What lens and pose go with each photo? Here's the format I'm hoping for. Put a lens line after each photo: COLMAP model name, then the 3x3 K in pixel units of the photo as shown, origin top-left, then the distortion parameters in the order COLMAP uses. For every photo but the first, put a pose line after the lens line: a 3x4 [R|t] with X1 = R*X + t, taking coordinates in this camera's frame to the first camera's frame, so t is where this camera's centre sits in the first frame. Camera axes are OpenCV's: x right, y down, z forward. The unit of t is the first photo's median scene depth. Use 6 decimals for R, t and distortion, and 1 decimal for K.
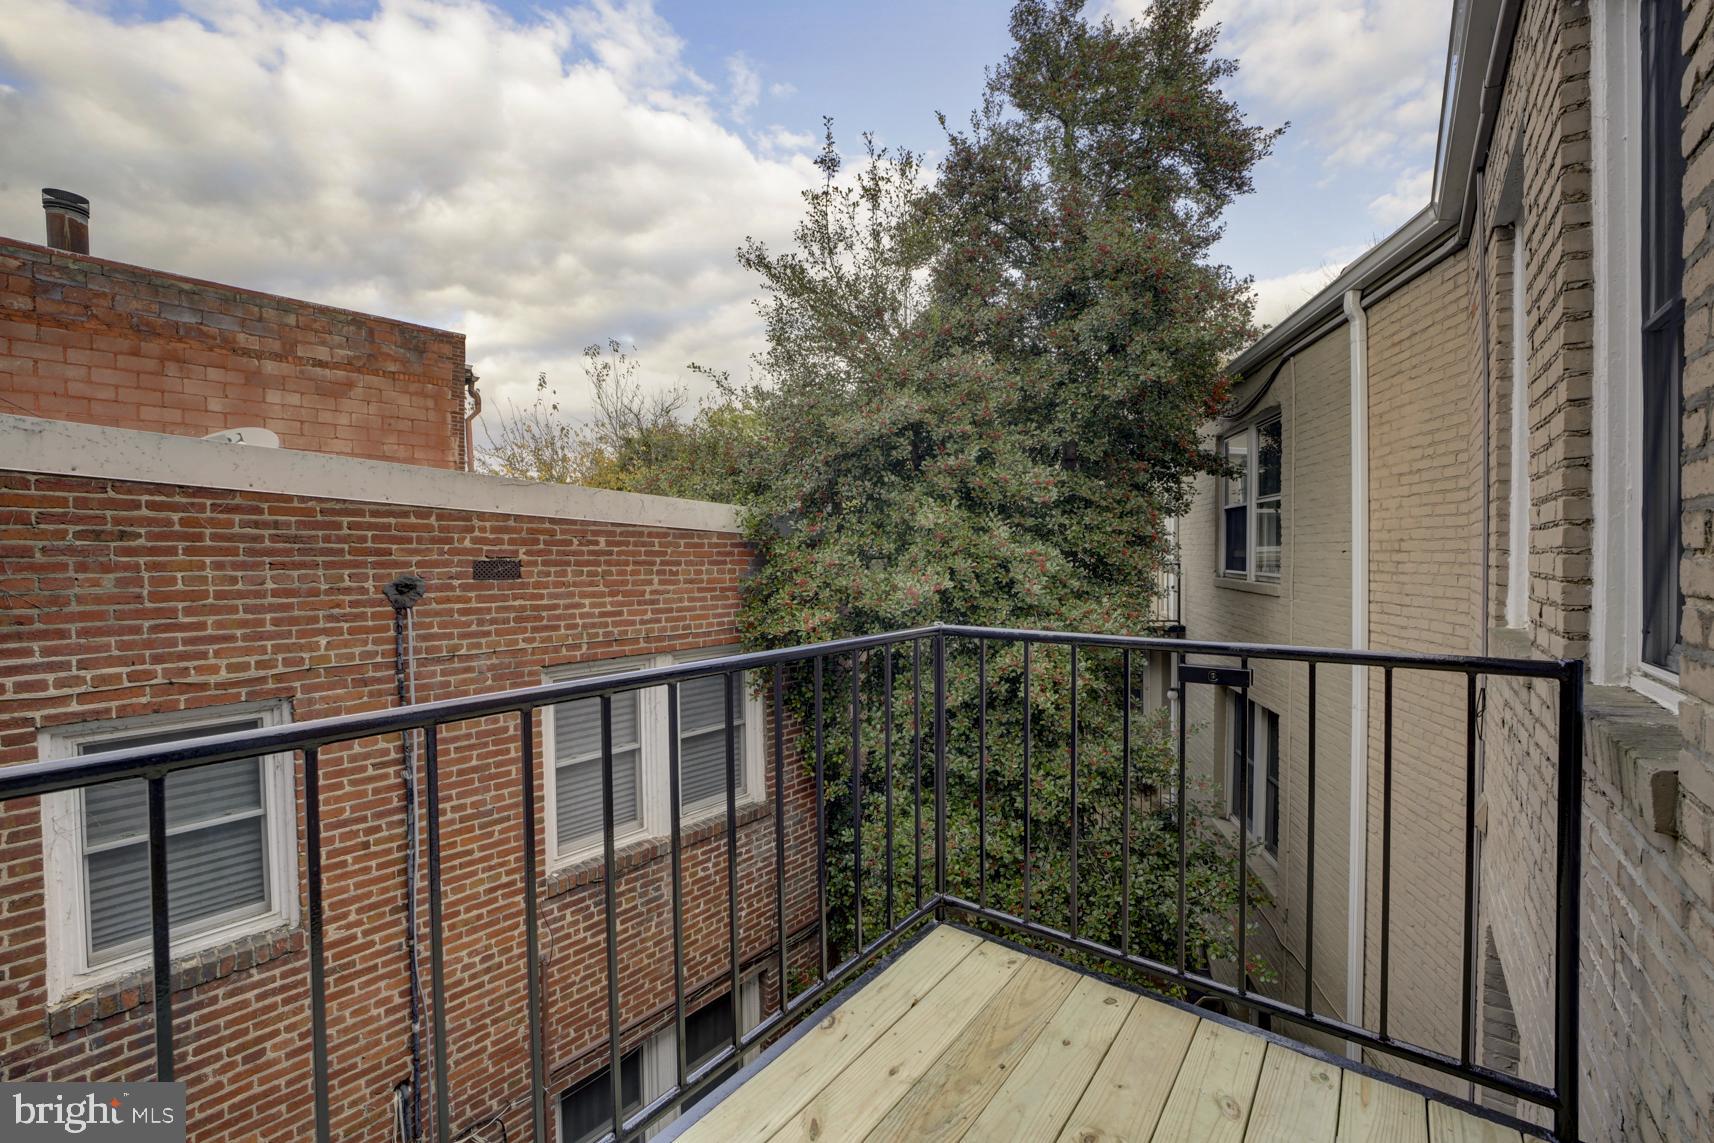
lens RADIAL K [[682.0, 0, 843.6], [0, 682.0, 560.2], [0, 0, 1]] dist [-0.035836, 0.008712]
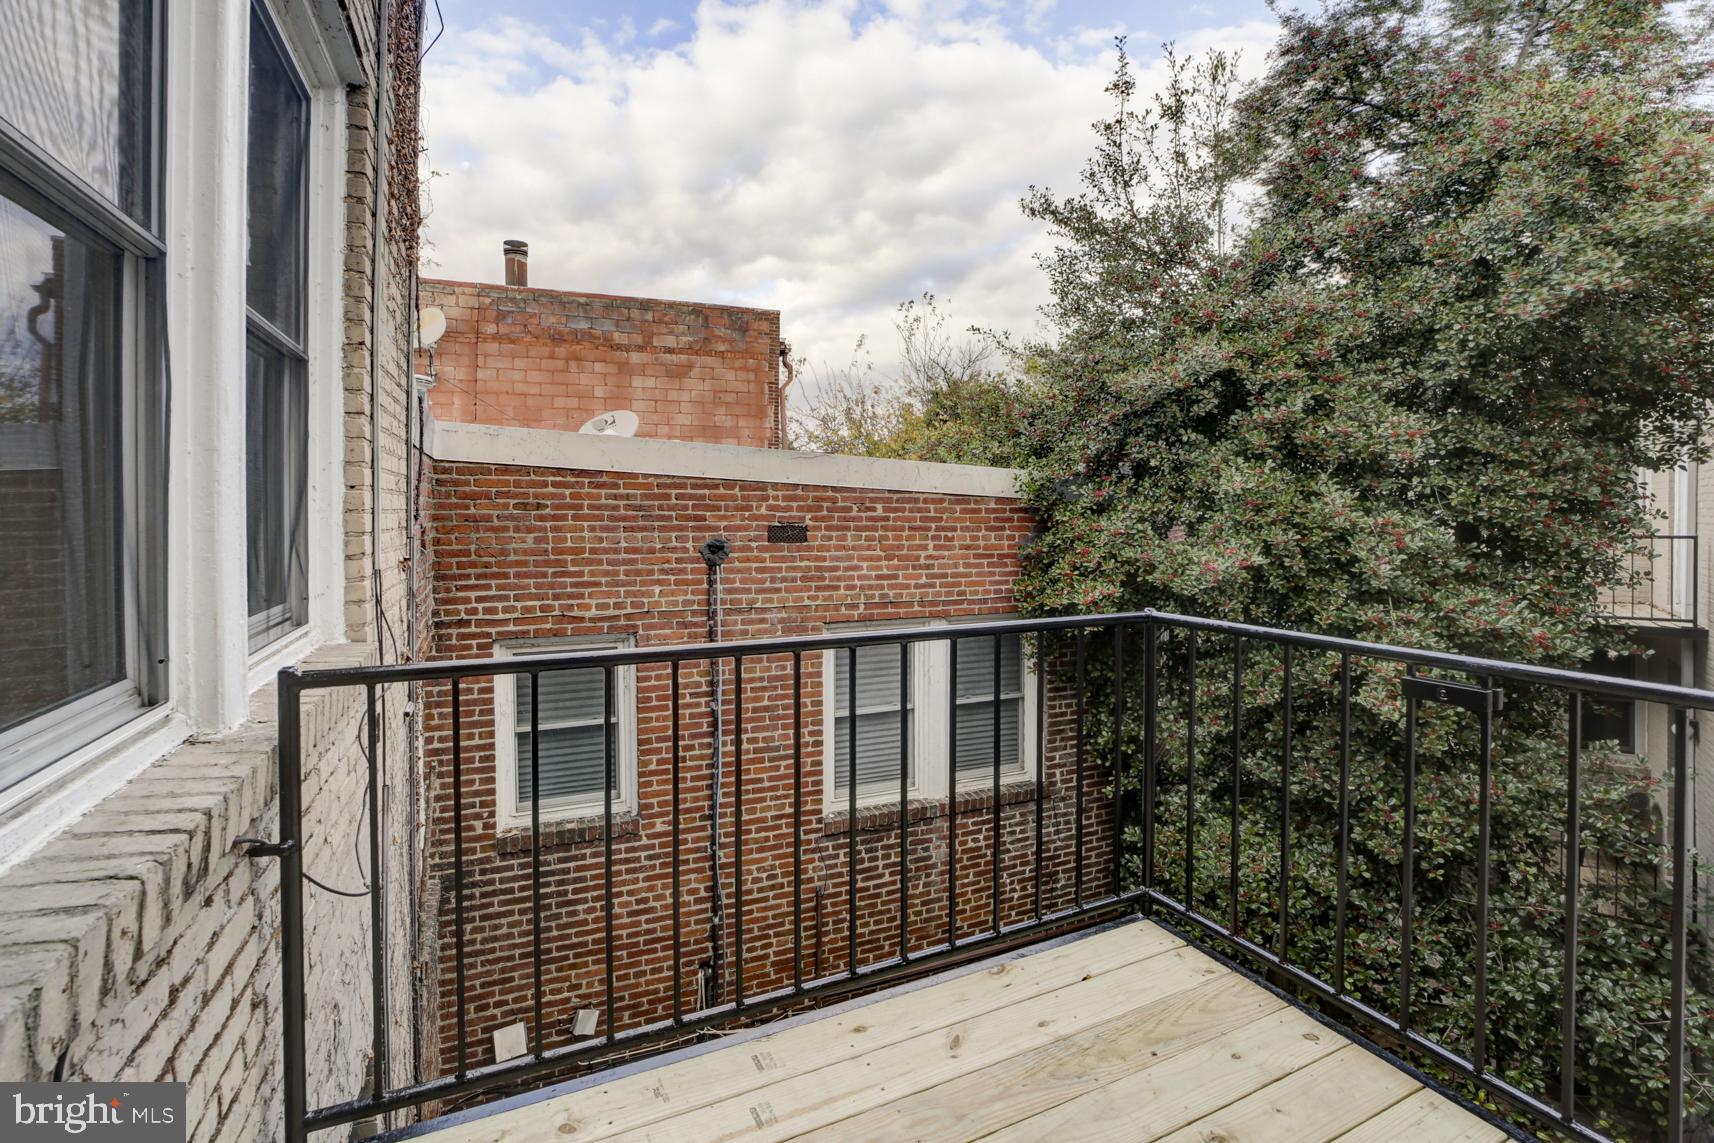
lens RADIAL K [[750.1, 0, 821.8], [0, 750.1, 507.4], [0, 0, 1]] dist [-0.039488, 0.005203]
pose [[0.889162, 0.006924, -0.457539, 0.088873], [-0.011284, 0.999913, -0.006797, -0.017835], [0.457453, 0.011206, 0.889163, -0.068363]]
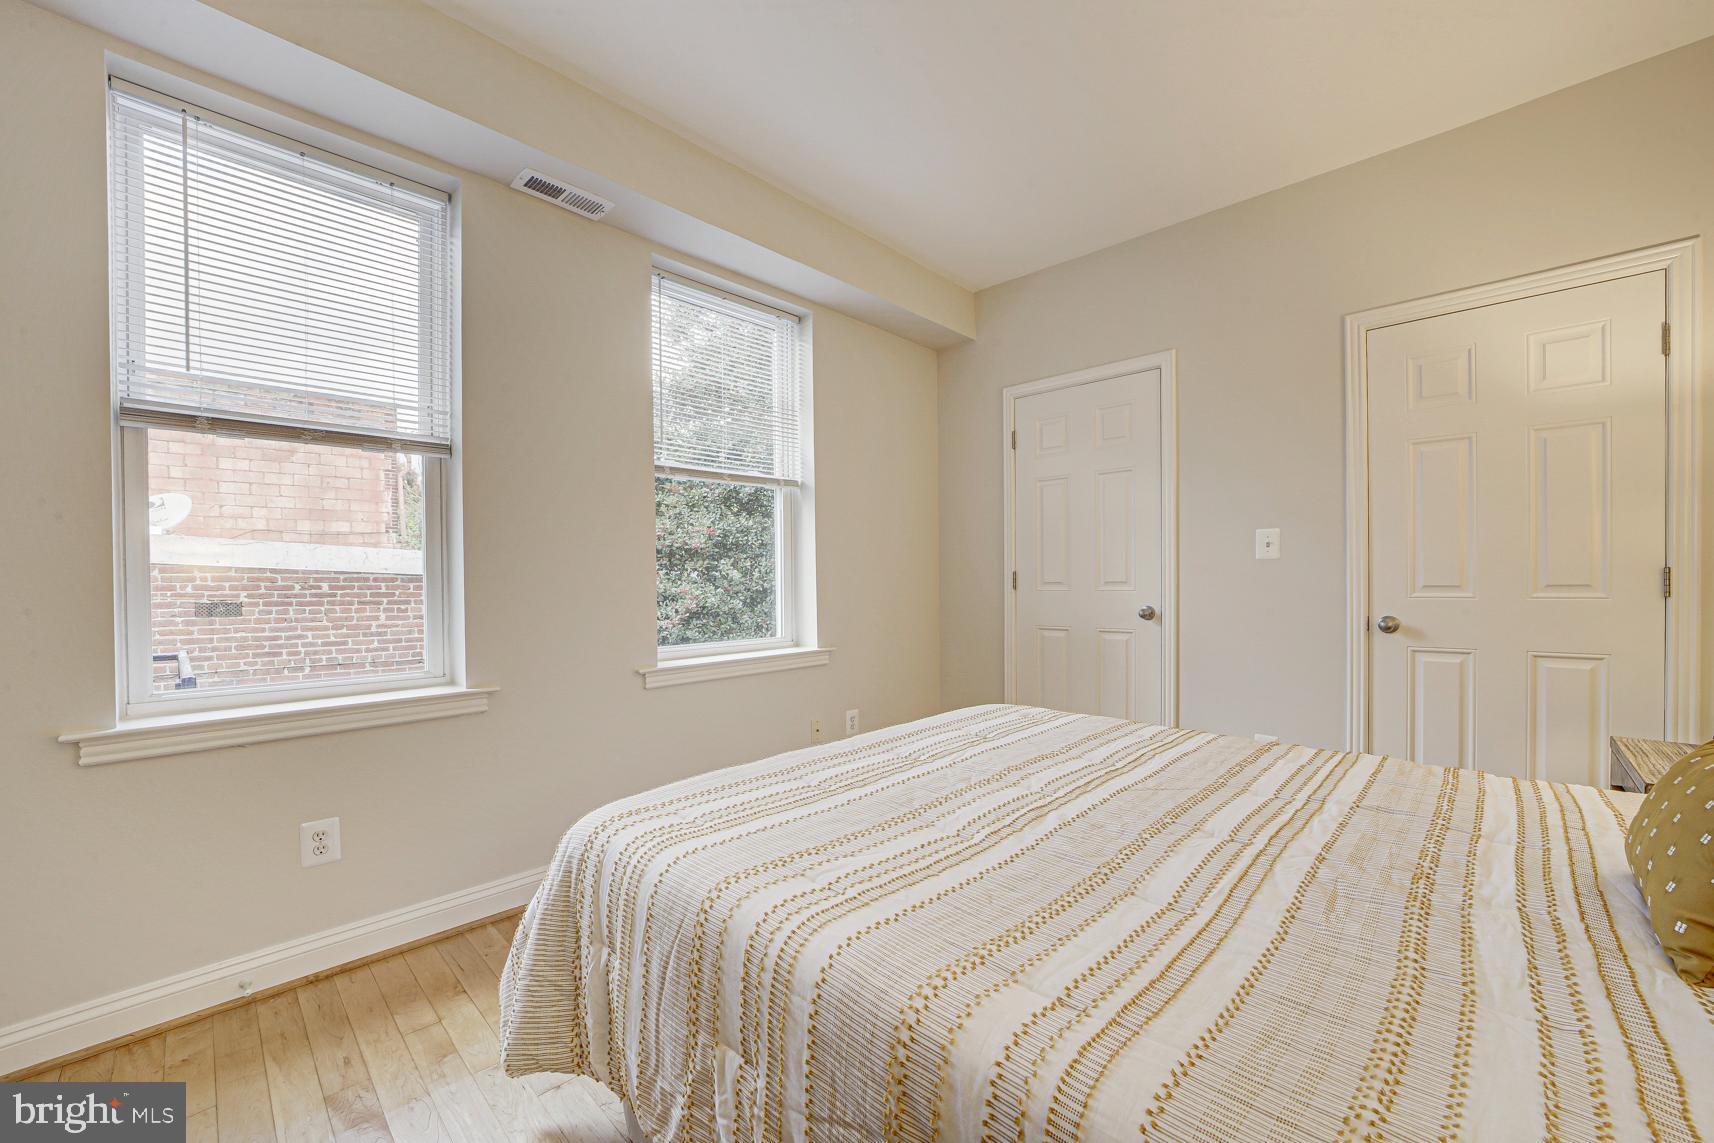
lens RADIAL K [[682.0, 0, 851.9], [0, 682.0, 581.3], [0, 0, 1]] dist [-0.035836, 0.008712]
pose [[0.993919, -0.005785, -0.109958, 0.692230], [0.004572, 0.999926, -0.011274, -0.016672], [0.110015, 0.010703, 0.993872, -0.119485]]
